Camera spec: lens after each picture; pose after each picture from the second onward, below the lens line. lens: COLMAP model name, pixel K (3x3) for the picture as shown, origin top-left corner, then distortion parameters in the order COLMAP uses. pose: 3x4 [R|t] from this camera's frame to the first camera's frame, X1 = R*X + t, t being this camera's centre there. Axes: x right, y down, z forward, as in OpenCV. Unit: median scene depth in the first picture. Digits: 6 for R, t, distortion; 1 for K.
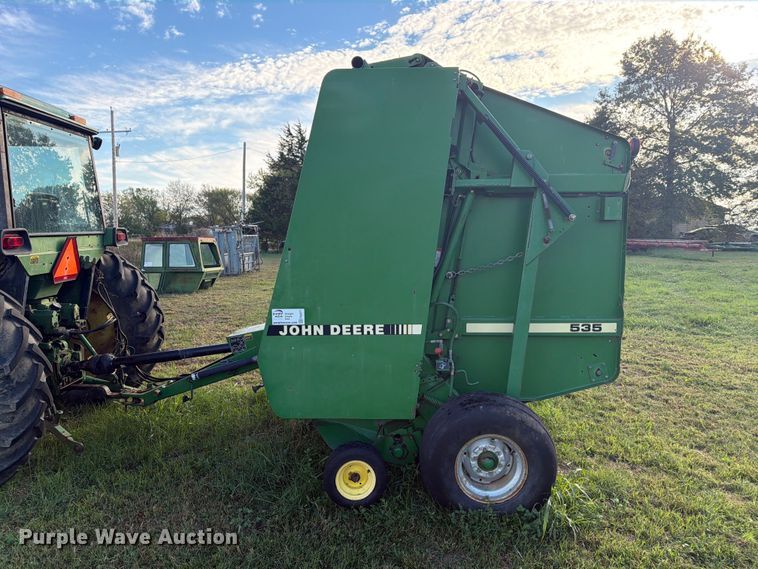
lens RADIAL K [[538.5, 0, 379.0], [0, 538.5, 284.5], [0, 0, 1]] dist [0.000575, -0.001518]
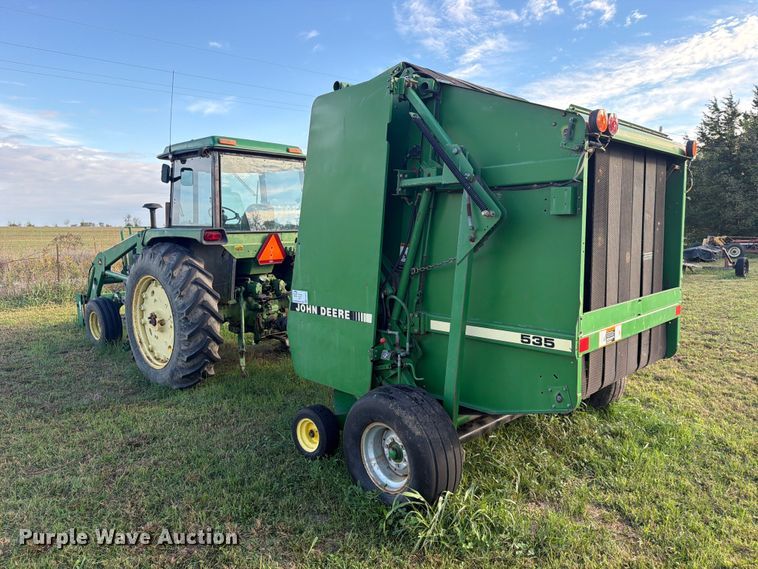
lens RADIAL K [[538.5, 0, 379.0], [0, 538.5, 284.5], [0, 0, 1]] dist [0.000575, -0.001518]
pose [[0.710929, 0.068261, -0.699943, 0.848814], [-0.059366, 0.997551, 0.036987, -0.027603], [0.700754, 0.015257, 0.713240, 0.225202]]
